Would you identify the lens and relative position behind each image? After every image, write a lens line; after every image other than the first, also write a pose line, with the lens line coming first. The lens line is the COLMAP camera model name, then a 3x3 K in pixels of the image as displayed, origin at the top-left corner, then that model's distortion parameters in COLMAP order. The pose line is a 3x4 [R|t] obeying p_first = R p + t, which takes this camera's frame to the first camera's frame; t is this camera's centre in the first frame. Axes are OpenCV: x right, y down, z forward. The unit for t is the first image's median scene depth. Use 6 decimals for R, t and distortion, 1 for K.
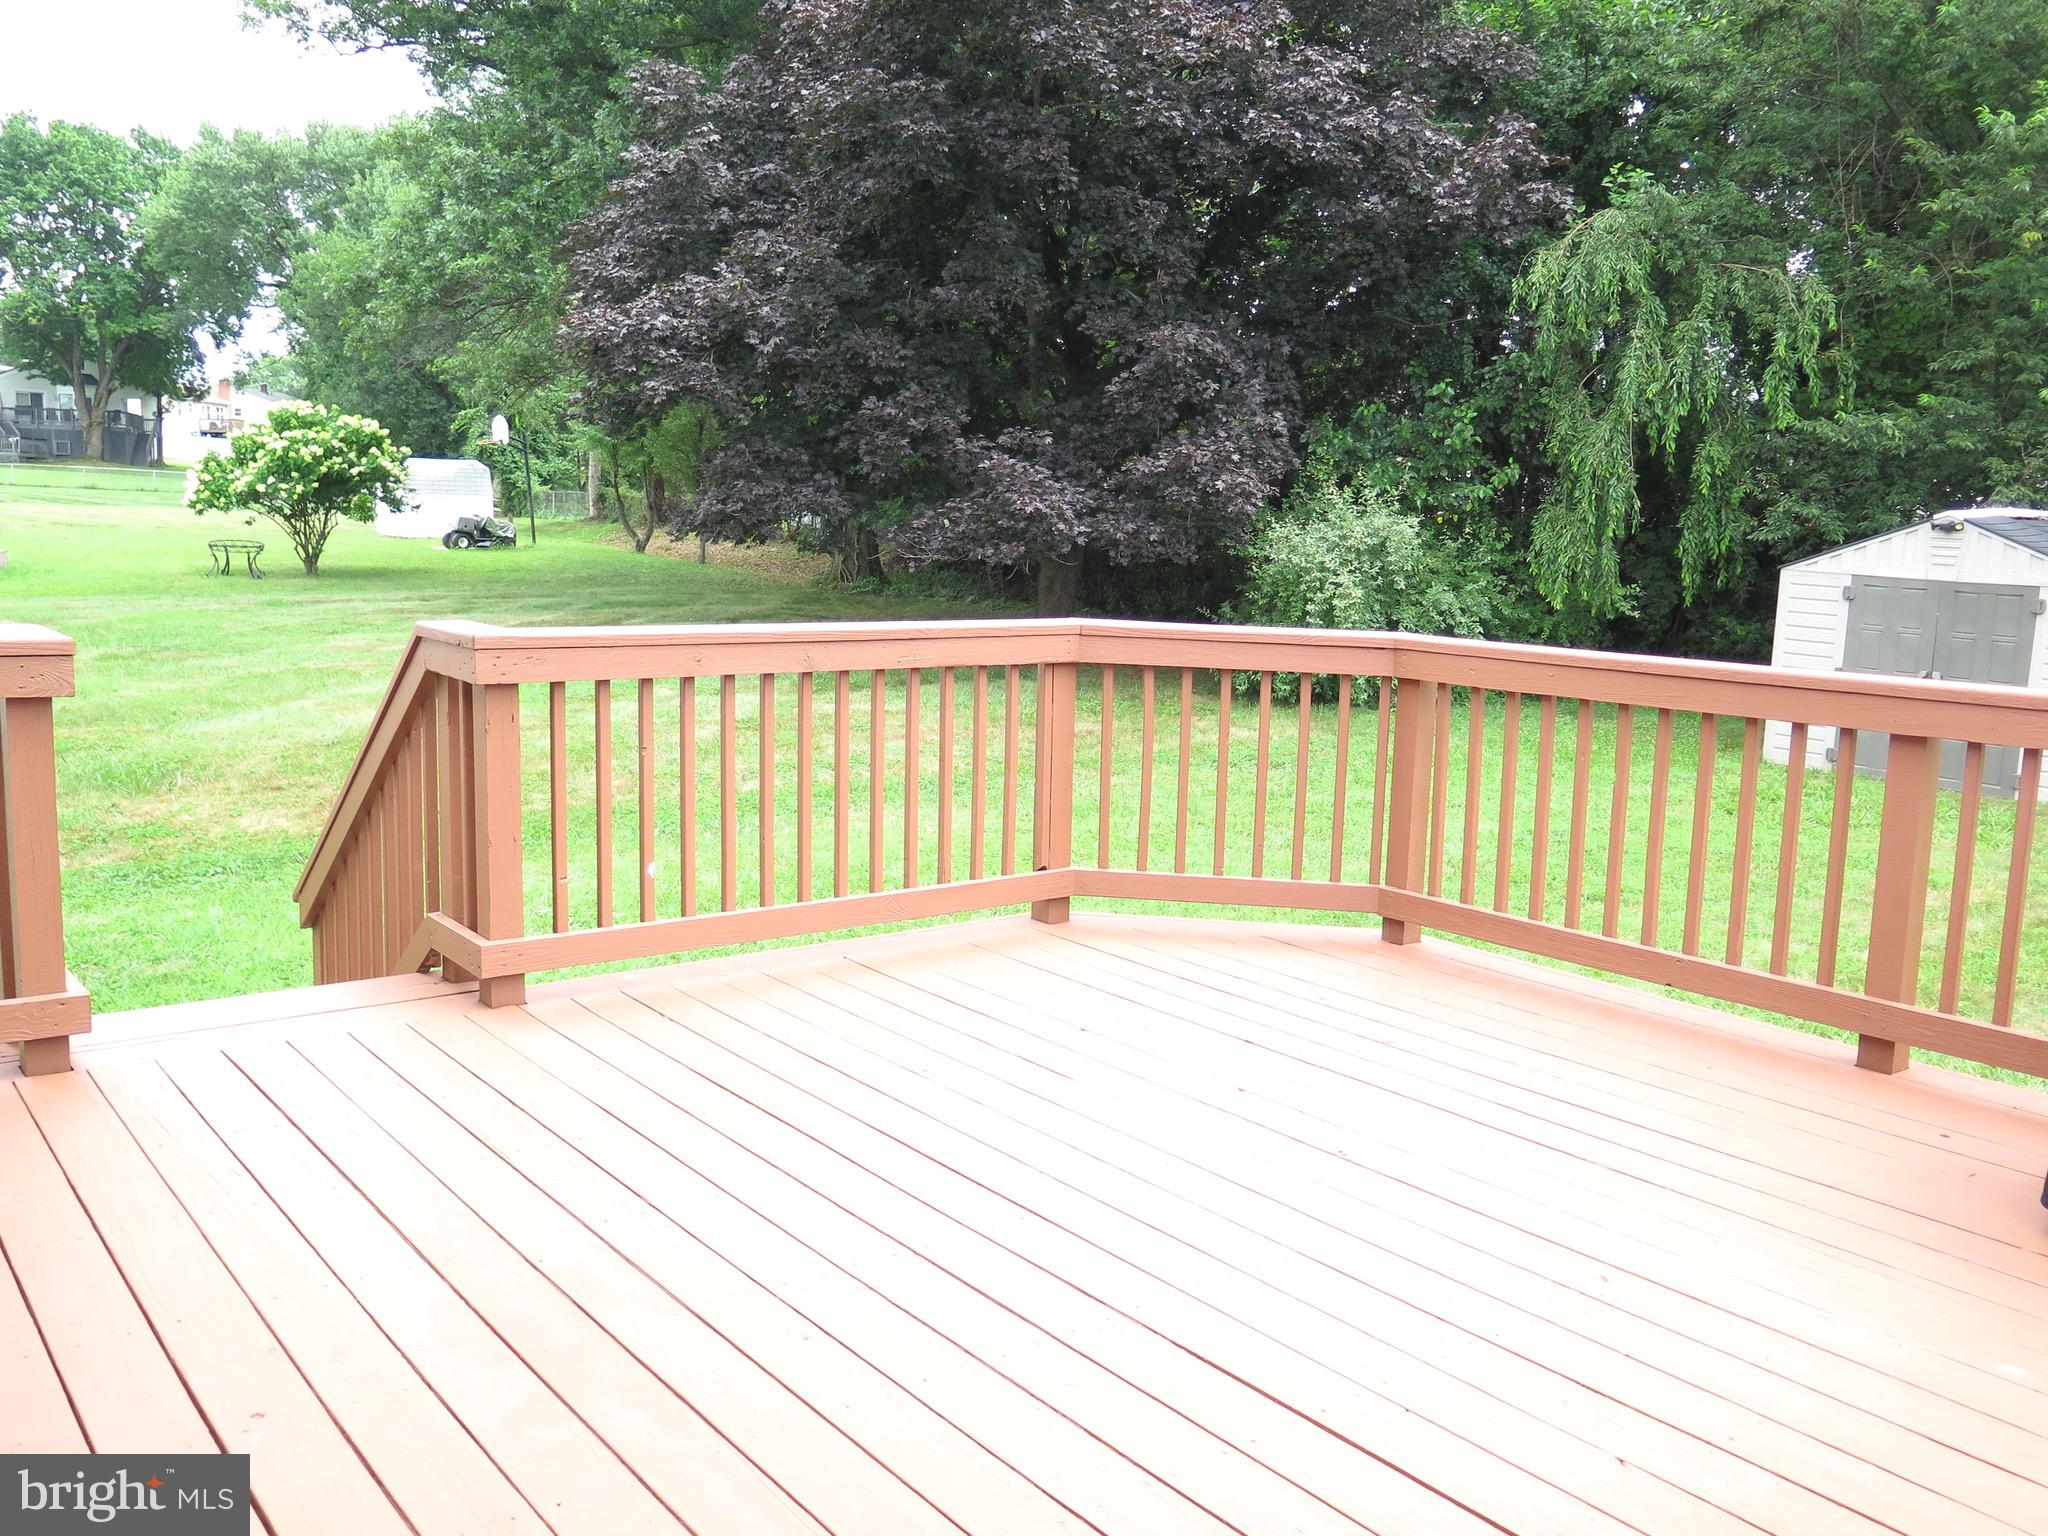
lens RADIAL K [[1713.6, 0, 1017.5], [0, 1713.6, 754.6], [0, 0, 1]] dist [-0.020999, 0.006189]
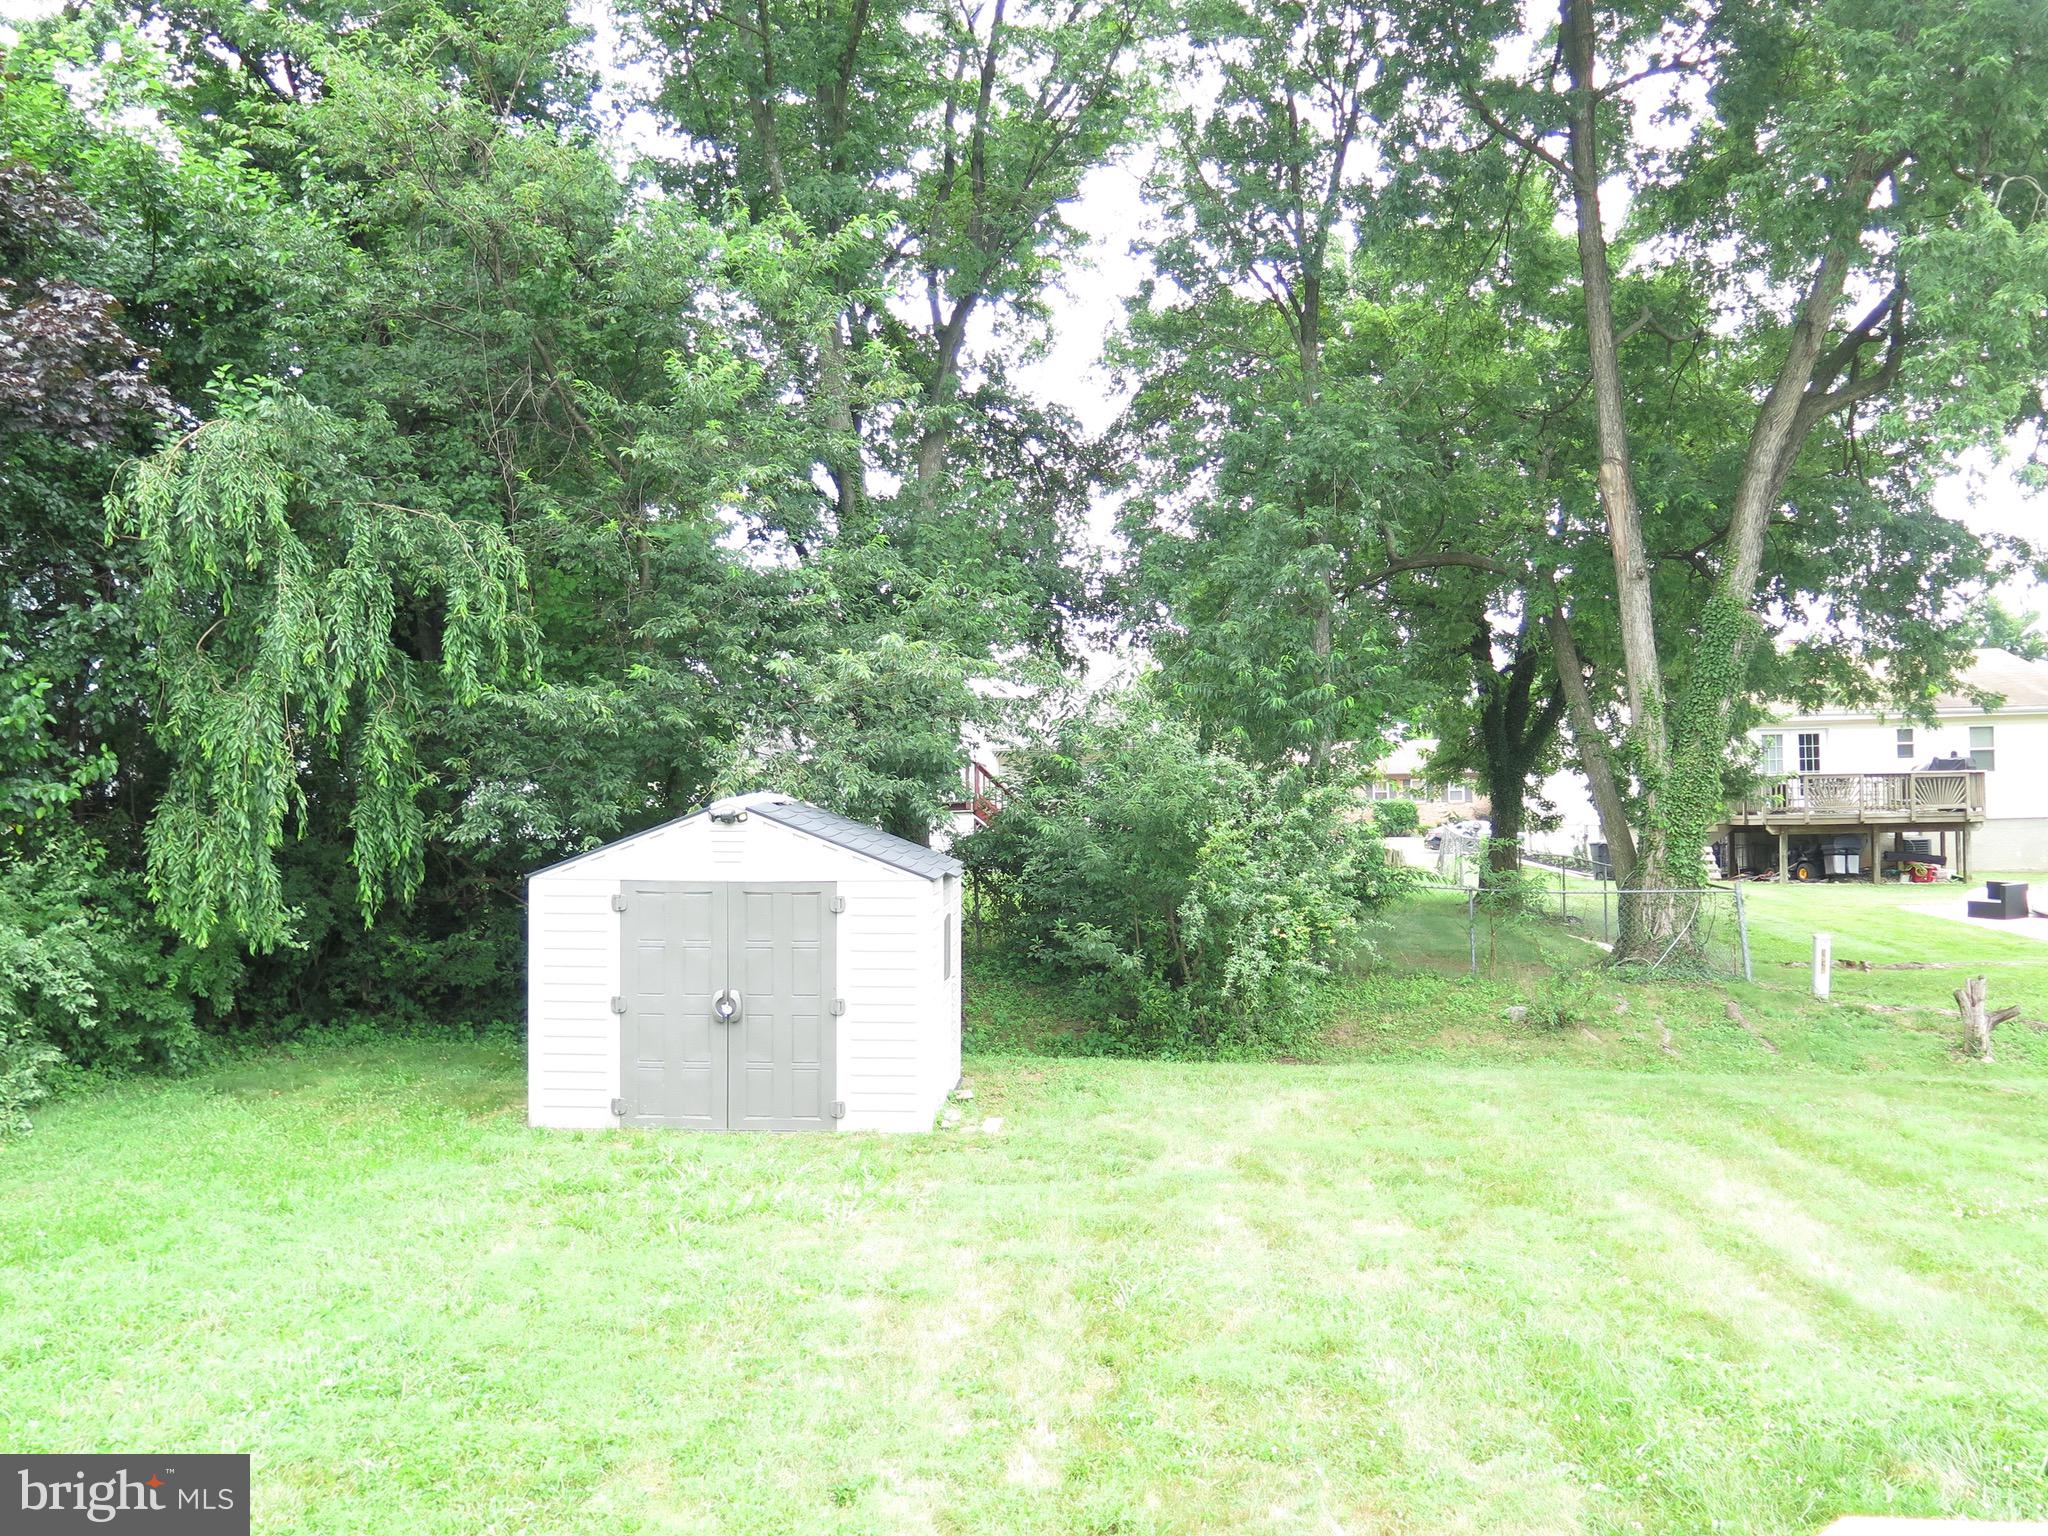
lens RADIAL K [[1713.6, 0, 1017.5], [0, 1713.6, 754.6], [0, 0, 1]] dist [-0.020999, 0.006189]
pose [[0.650533, -0.013407, 0.759359, -0.004524], [0.136592, 0.985606, -0.099616, -0.048290], [-0.747094, 0.168526, 0.643001, 0.273332]]
